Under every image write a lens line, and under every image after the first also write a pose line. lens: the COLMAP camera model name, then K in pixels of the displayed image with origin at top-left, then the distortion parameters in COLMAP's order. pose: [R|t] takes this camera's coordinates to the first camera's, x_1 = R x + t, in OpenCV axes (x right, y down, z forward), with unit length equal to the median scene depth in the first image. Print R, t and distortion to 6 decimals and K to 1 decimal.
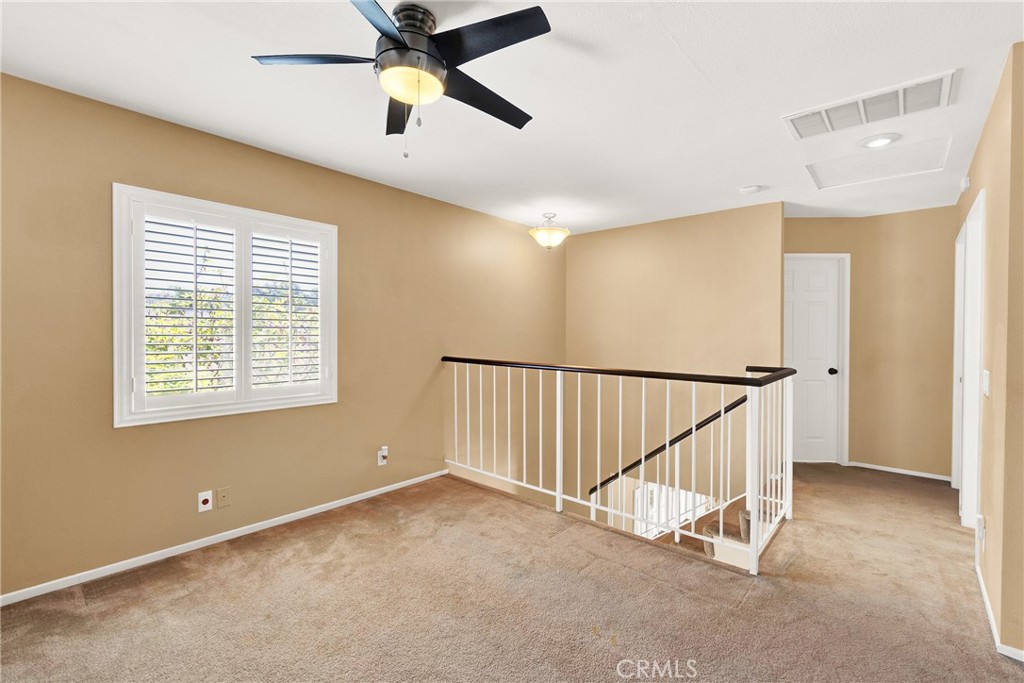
lens RADIAL K [[453.3, 0, 515.7], [0, 453.3, 337.8], [0, 0, 1]] dist [0.004987, -0.002987]
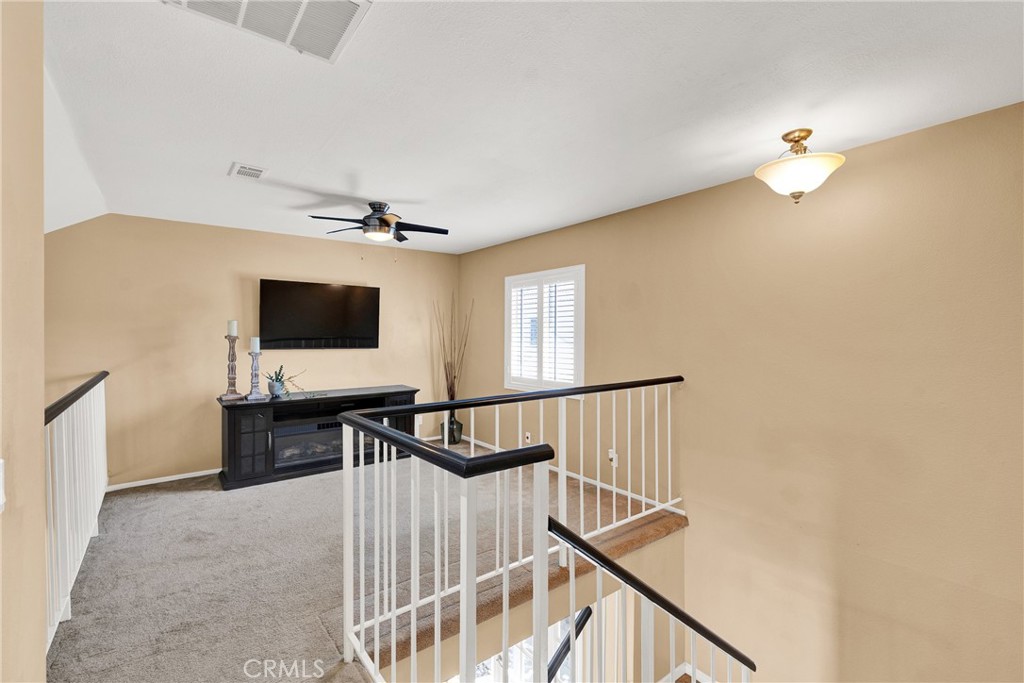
lens RADIAL K [[453.3, 0, 505.6], [0, 453.3, 339.6], [0, 0, 1]] dist [0.004987, -0.002987]
pose [[-0.212099, 0.003782, -0.977241, 1.143294], [-0.009791, 0.999934, 0.005995, -0.046125], [0.977199, 0.010839, -0.212048, 1.318982]]
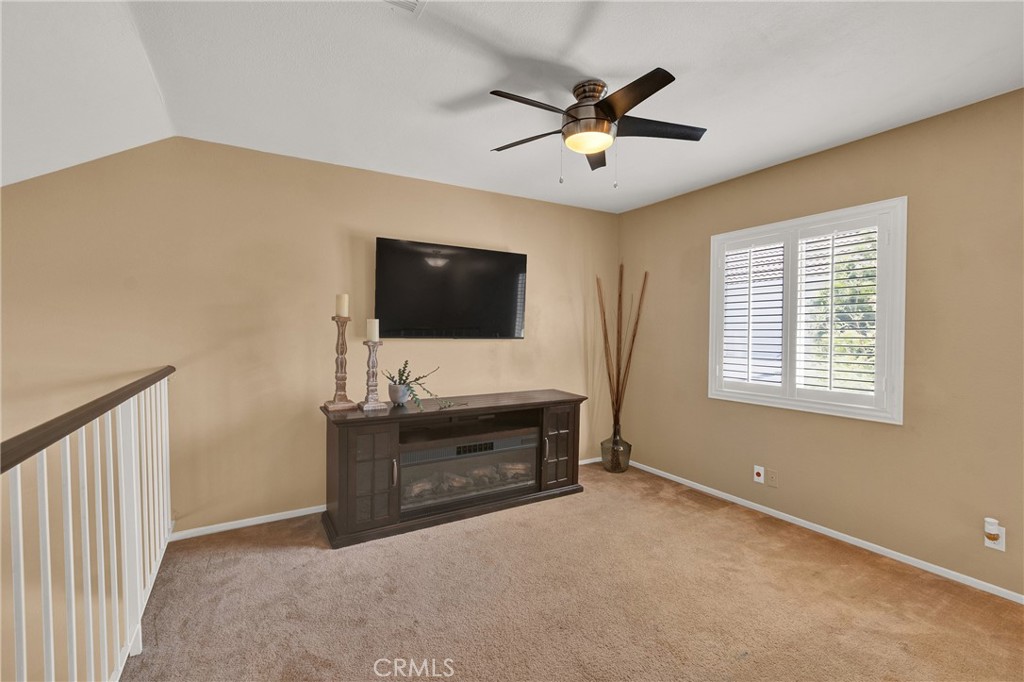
lens RADIAL K [[453.3, 0, 517.6], [0, 453.3, 340.1], [0, 0, 1]] dist [0.004987, -0.002987]
pose [[-0.320111, 0.006927, -0.947355, 0.680296], [-0.015195, 0.999807, 0.012445, -0.003008], [0.947258, 0.018379, -0.319944, 0.784801]]
